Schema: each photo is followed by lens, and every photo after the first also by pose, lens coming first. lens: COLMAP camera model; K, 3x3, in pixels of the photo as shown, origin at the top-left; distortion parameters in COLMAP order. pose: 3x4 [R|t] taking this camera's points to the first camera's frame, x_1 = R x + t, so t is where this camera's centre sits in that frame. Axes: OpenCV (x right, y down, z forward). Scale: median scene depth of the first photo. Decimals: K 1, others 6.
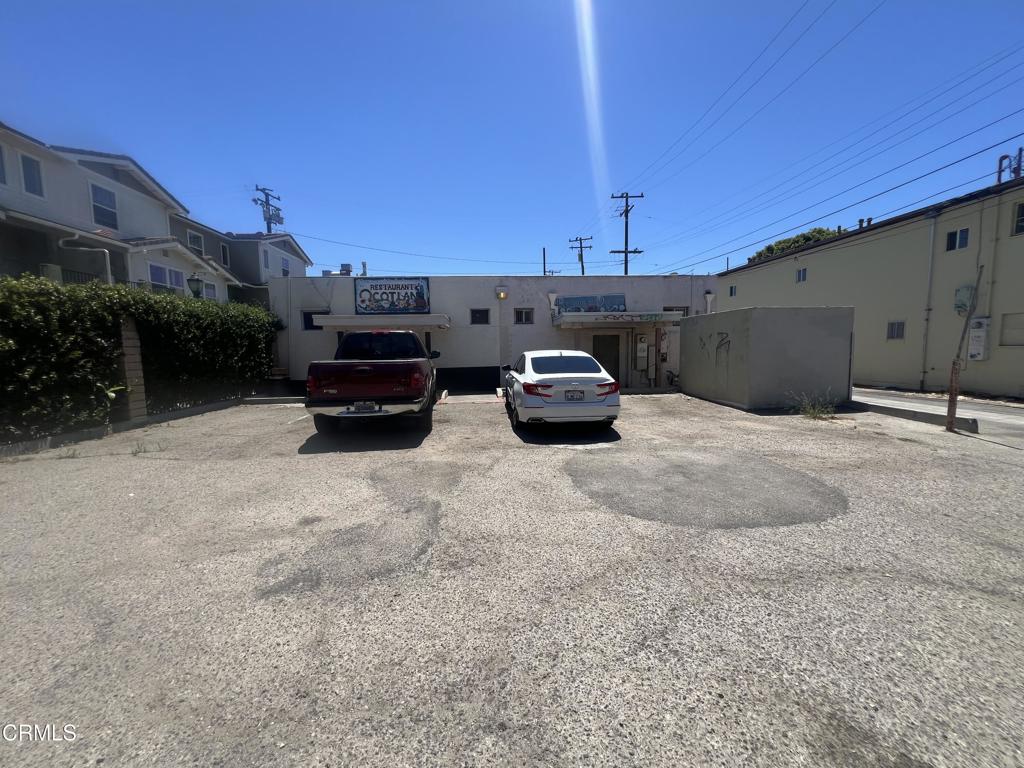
lens RADIAL K [[410.0, 0, 517.3], [0, 410.0, 383.7], [0, 0, 1]] dist [-0.004755, -0.000193]
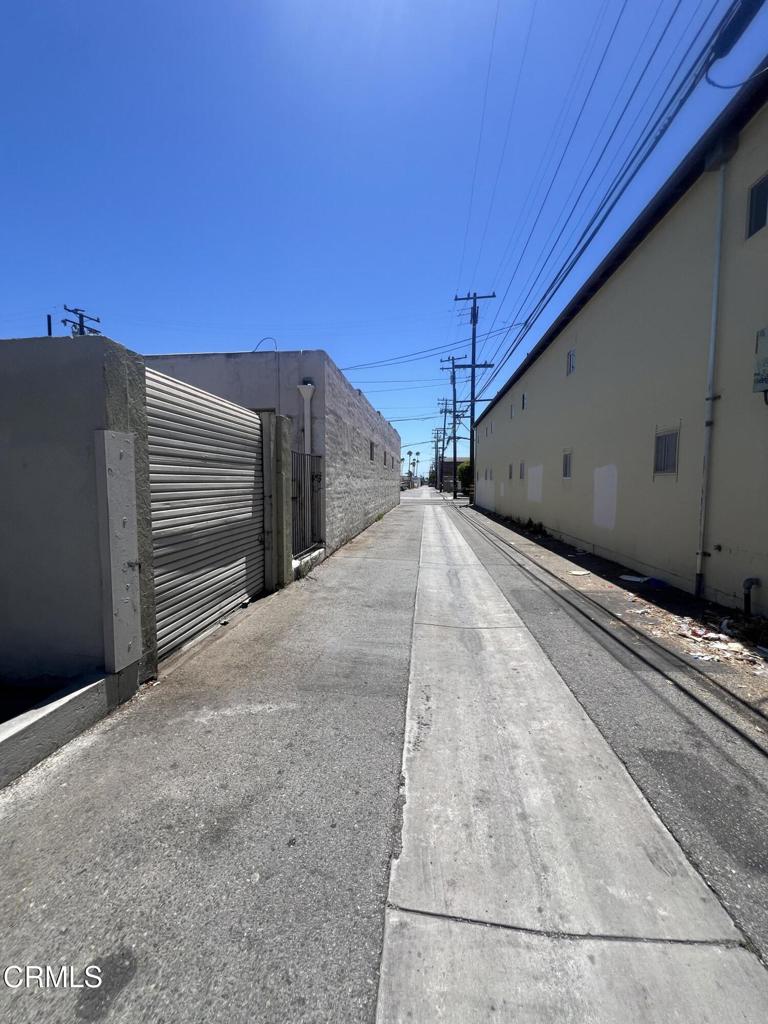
lens RADIAL K [[410.0, 0, 383.9], [0, 410.0, 513.0], [0, 0, 1]] dist [-0.004755, -0.000193]
pose [[0.983263, 0.034705, -0.178858, 0.603827], [-0.037059, 0.999265, -0.009836, -0.042311], [0.178385, 0.016300, 0.983826, 0.435359]]
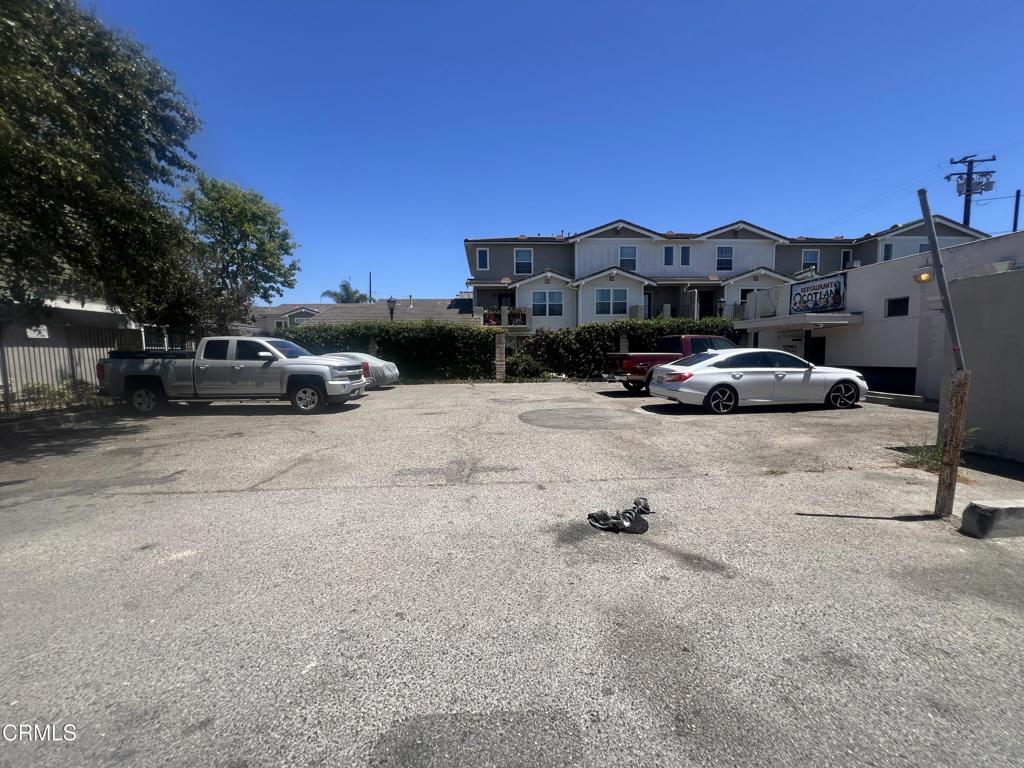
lens RADIAL K [[410.0, 0, 514.0], [0, 410.0, 385.2], [0, 0, 1]] dist [-0.004755, -0.000193]
pose [[-0.036531, 0.099205, -0.994396, 0.705488], [-0.076755, 0.991843, 0.101770, -0.029909], [0.996381, 0.080042, -0.028619, 0.244435]]
